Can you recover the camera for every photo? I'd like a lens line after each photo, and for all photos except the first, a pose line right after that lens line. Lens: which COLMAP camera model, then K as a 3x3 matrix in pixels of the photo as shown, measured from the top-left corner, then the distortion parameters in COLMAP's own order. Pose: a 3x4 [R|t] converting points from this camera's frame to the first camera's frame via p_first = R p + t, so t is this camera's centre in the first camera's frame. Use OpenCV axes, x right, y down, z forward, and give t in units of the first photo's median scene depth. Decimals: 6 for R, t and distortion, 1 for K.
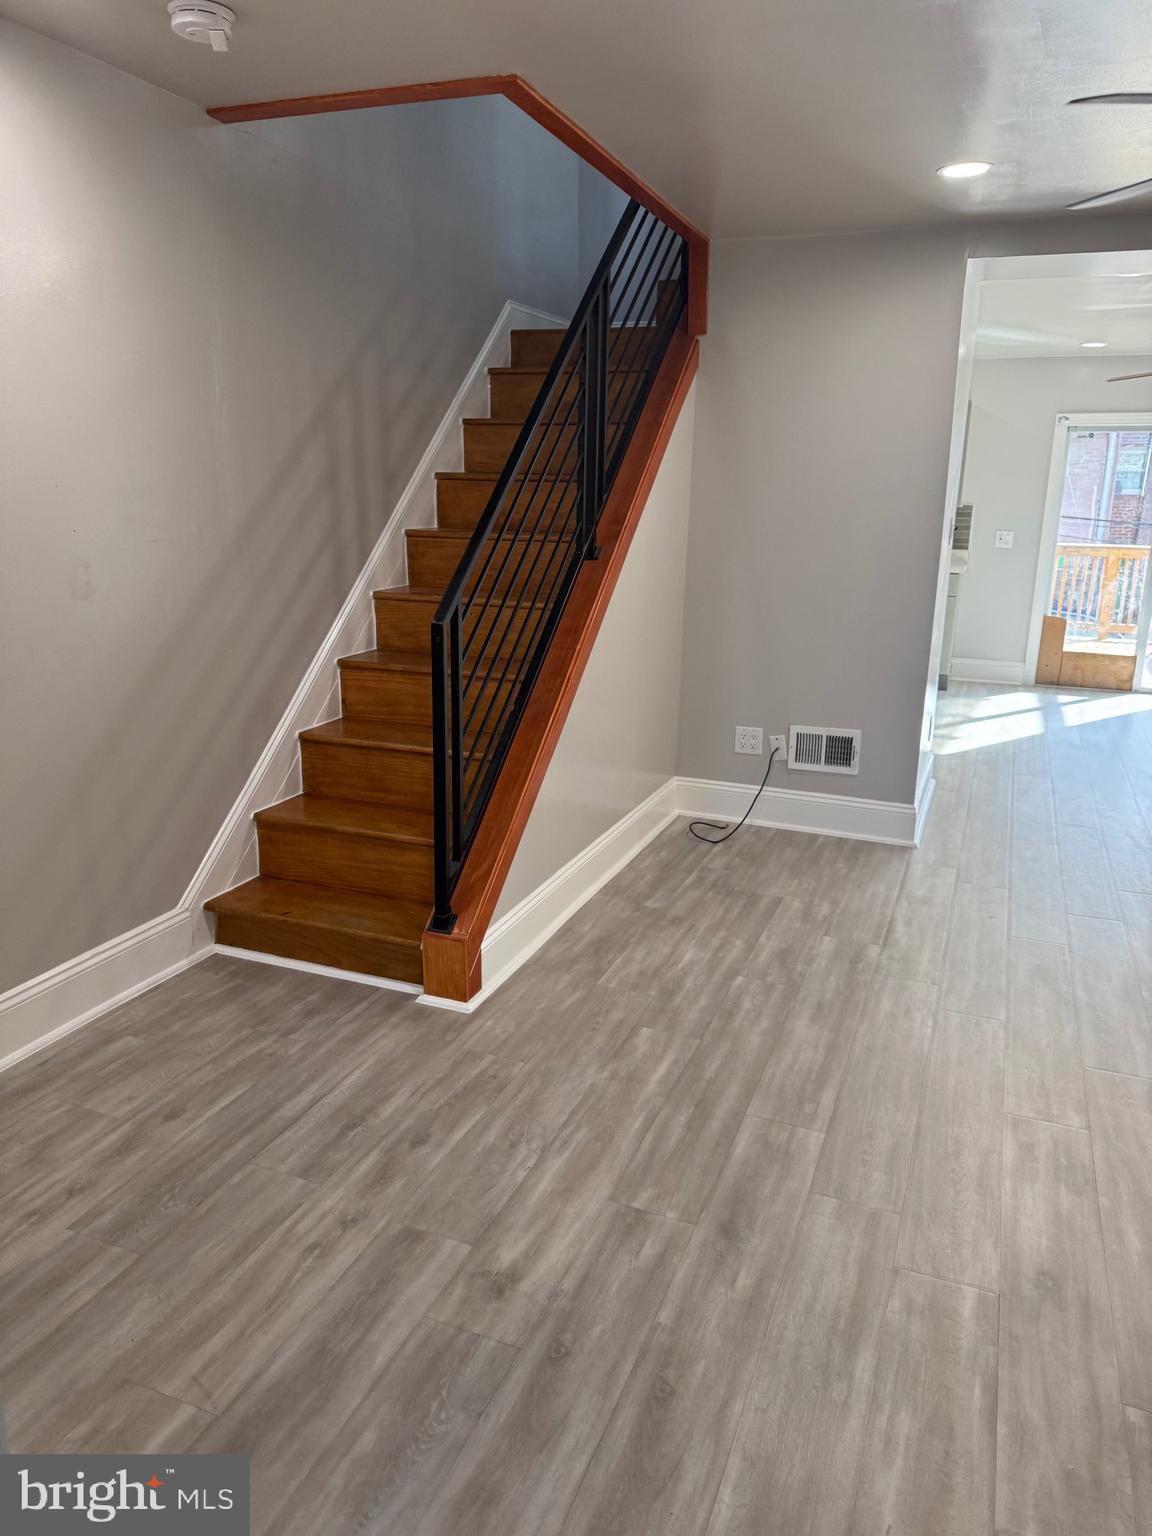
lens RADIAL K [[1080.7, 0, 560.3], [0, 1080.7, 772.6], [0, 0, 1]] dist [0.055080, -0.064050]
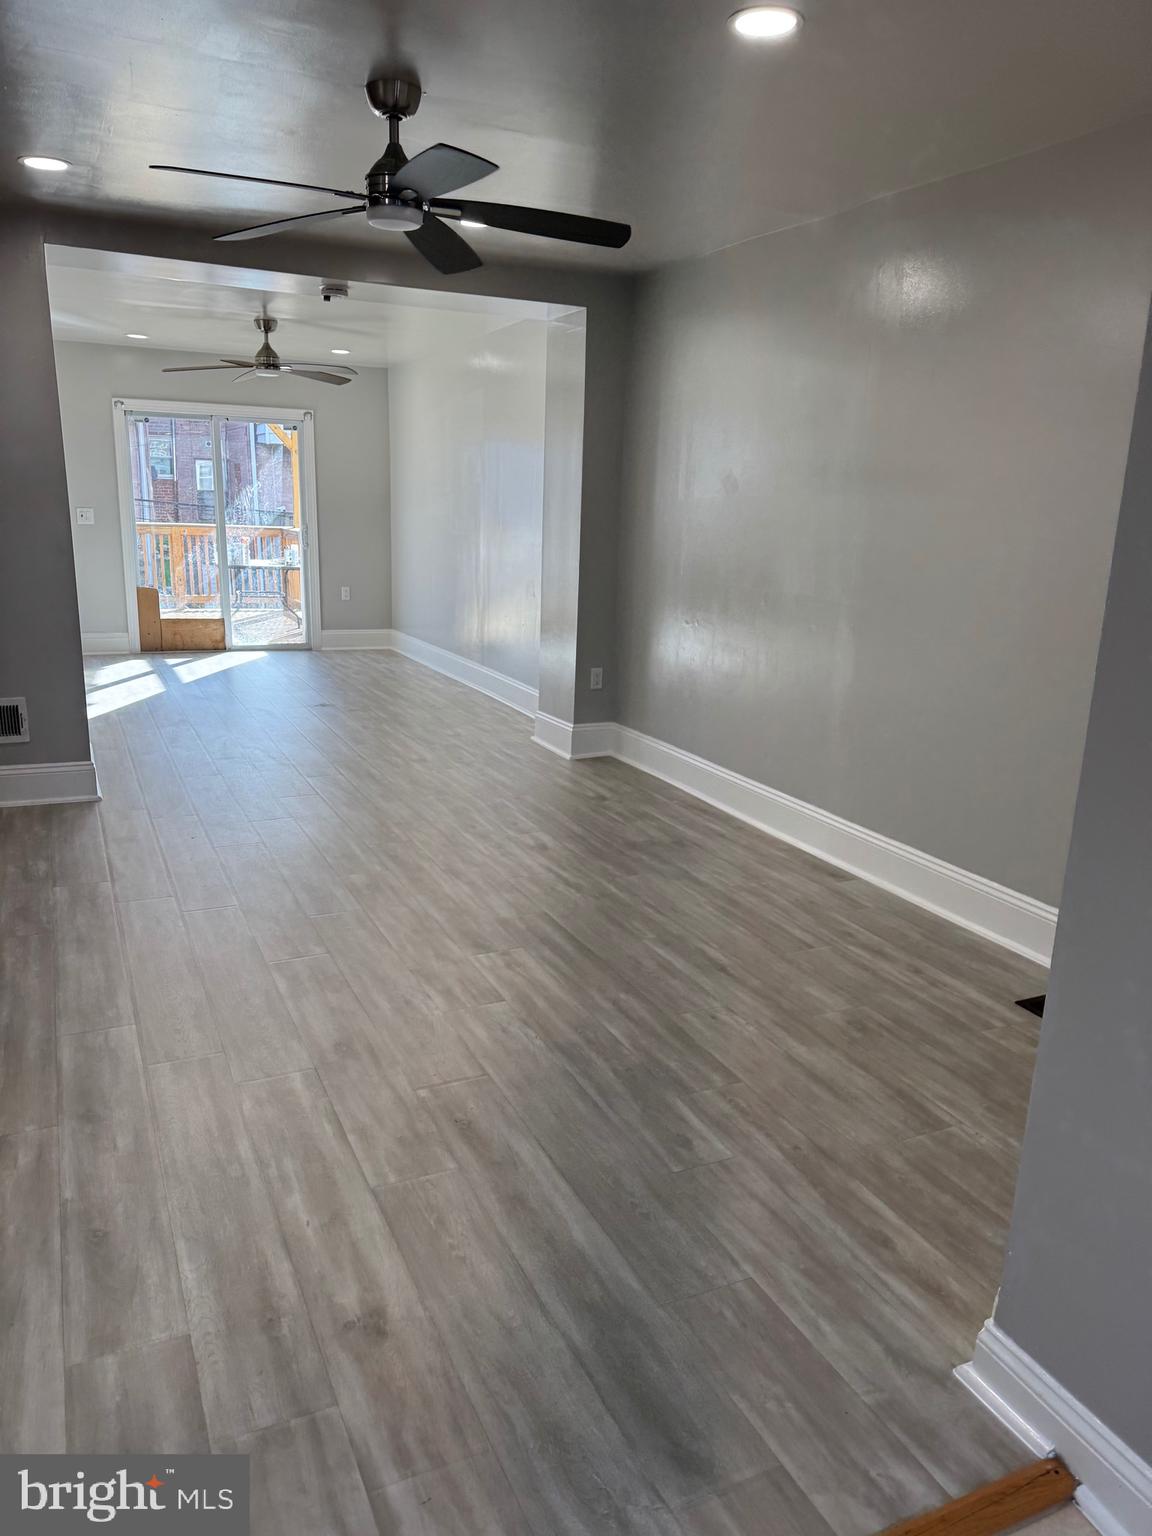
lens RADIAL K [[1080.7, 0, 569.8], [0, 1080.7, 768.5], [0, 0, 1]] dist [0.055080, -0.064050]
pose [[0.677771, -0.173225, 0.714576, -0.170678], [0.166661, 0.982751, 0.080158, 0.043504], [-0.716136, 0.064763, 0.694950, -0.100635]]
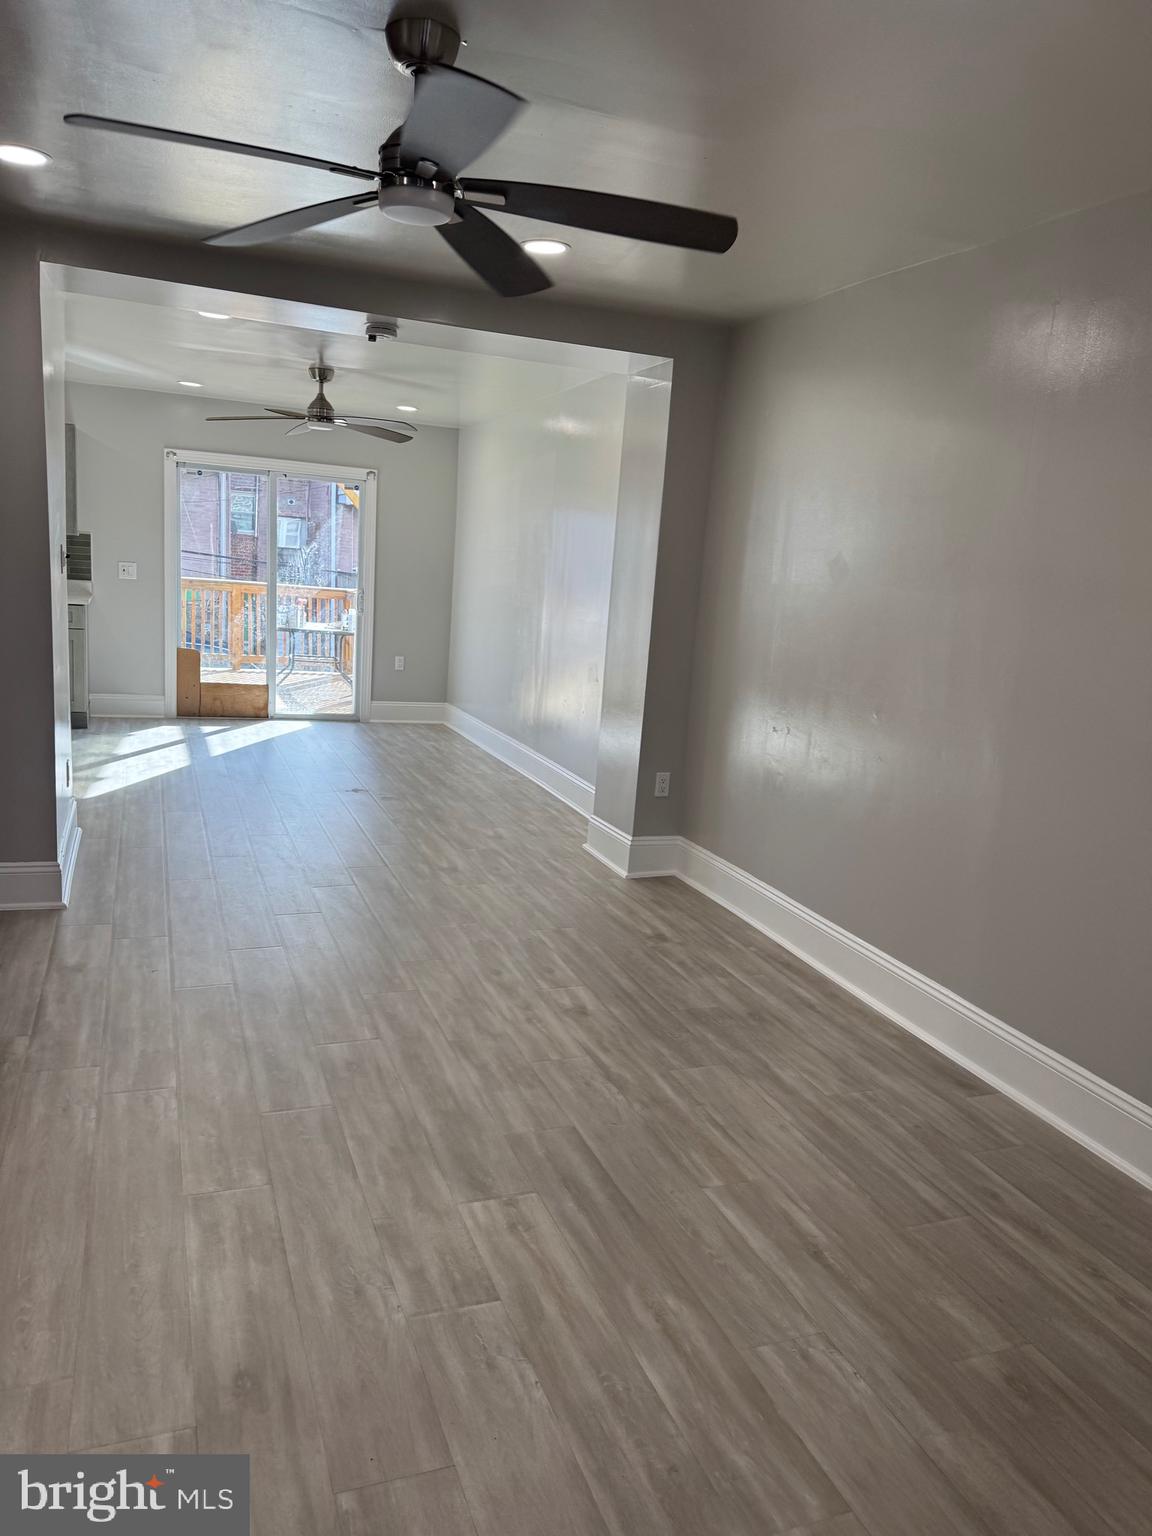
lens RADIAL K [[1080.7, 0, 562.6], [0, 1080.7, 767.4], [0, 0, 1]] dist [0.055080, -0.064050]
pose [[0.733483, -0.093229, 0.673284, 0.050343], [0.115890, 0.993198, 0.011275, -0.012772], [-0.669756, 0.069757, 0.739298, 0.079116]]
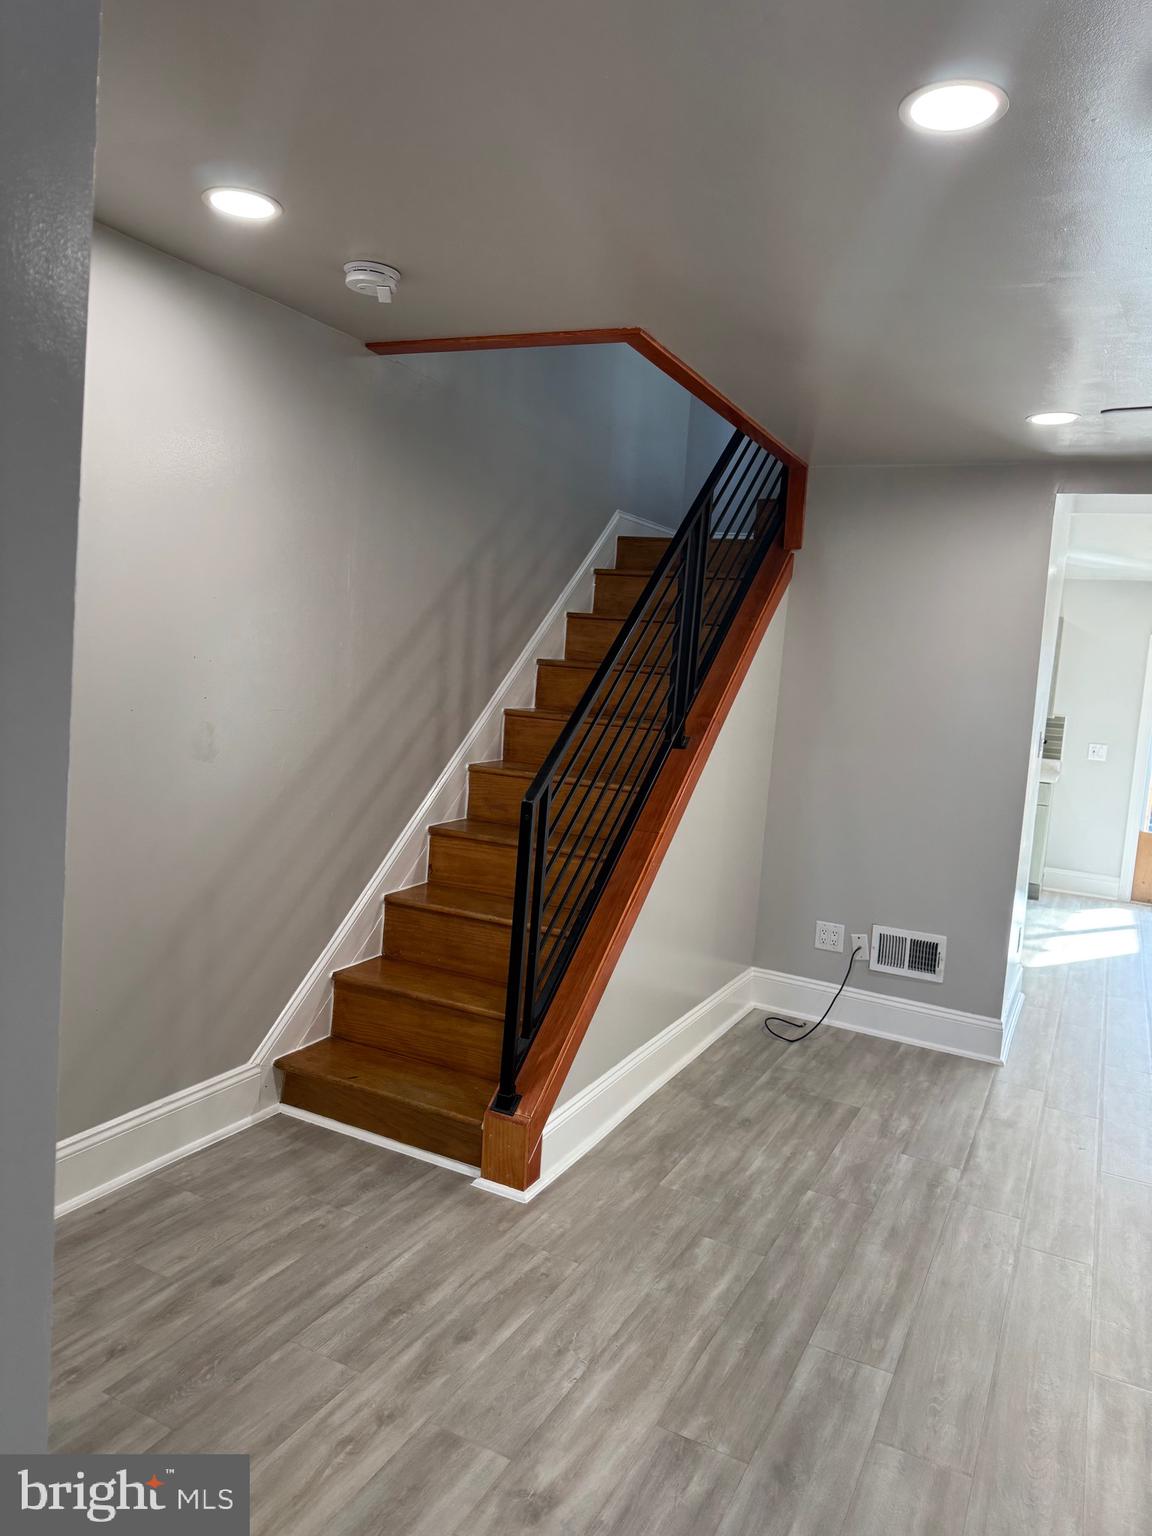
lens RADIAL K [[1080.7, 0, 565.5], [0, 1080.7, 756.7], [0, 0, 1]] dist [0.055080, -0.064050]
pose [[0.994802, 0.067188, -0.076513, -0.000472], [-0.079362, 0.982382, -0.169196, -0.007320], [0.063797, 0.174389, 0.982608, -0.027236]]
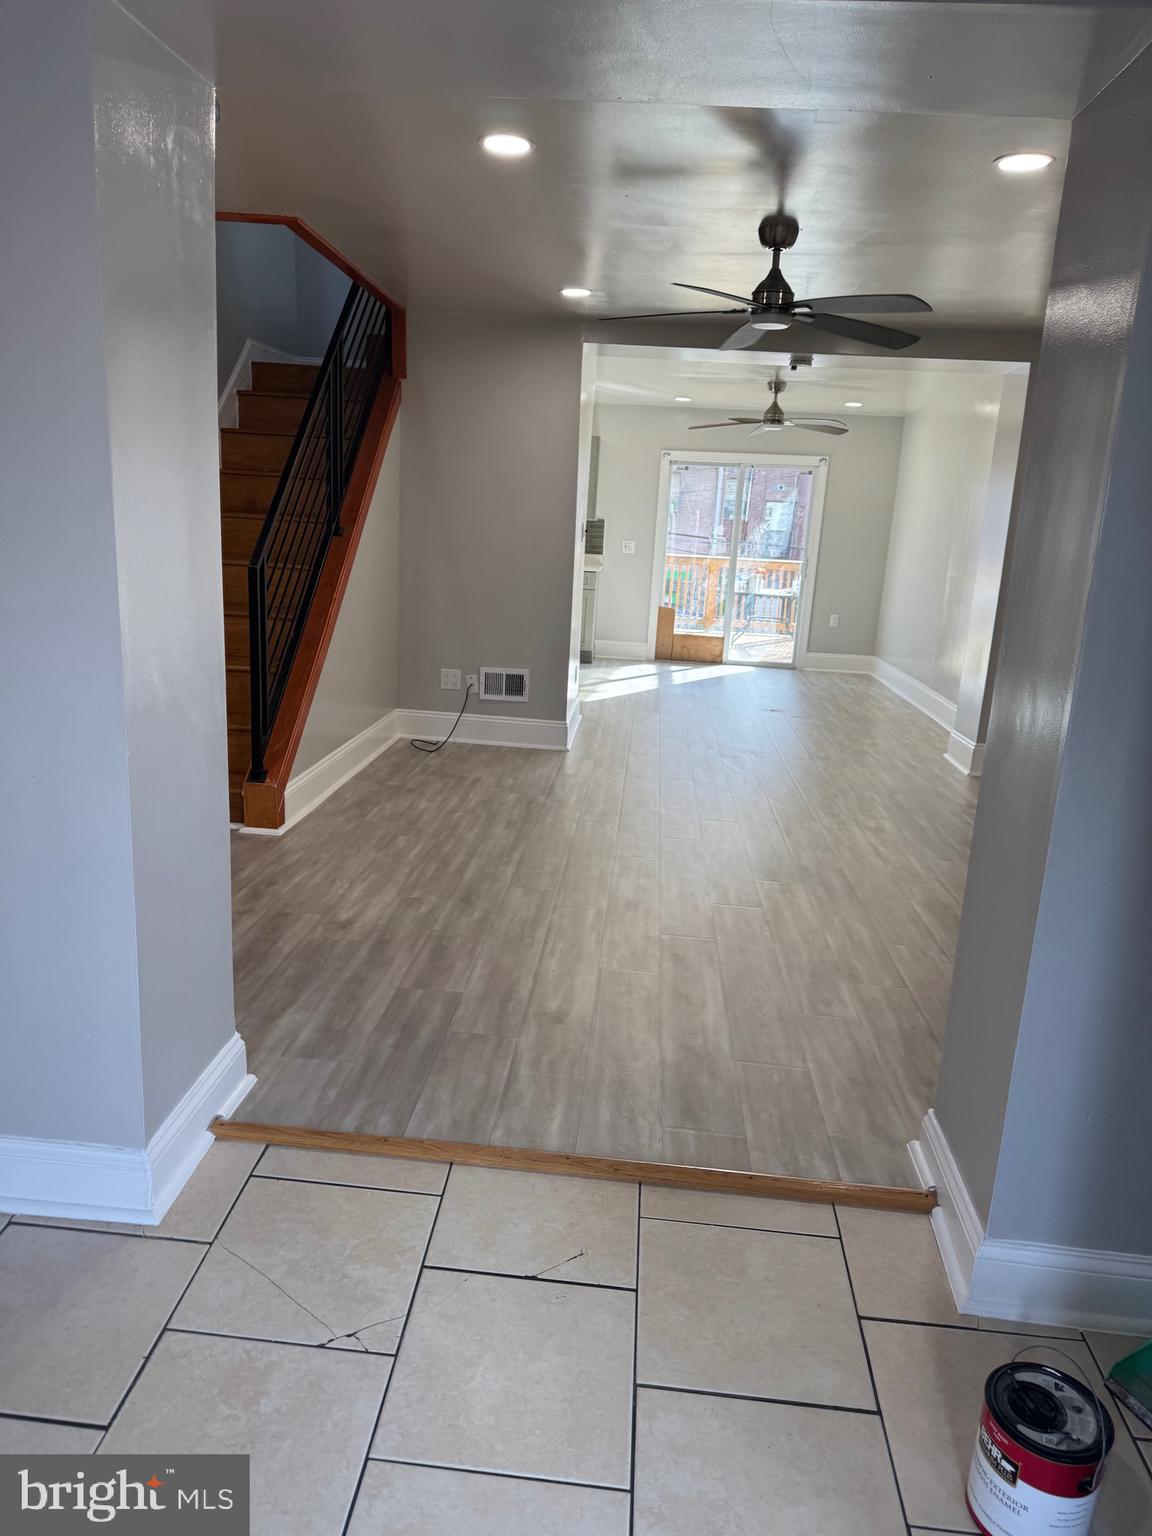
lens RADIAL K [[1080.7, 0, 556.0], [0, 1080.7, 781.0], [0, 0, 1]] dist [0.055080, -0.064050]
pose [[0.956244, -0.037049, 0.290215, -0.145790], [0.038864, 0.999244, -0.000489, 0.158317], [-0.289978, 0.011746, 0.956961, -0.510734]]
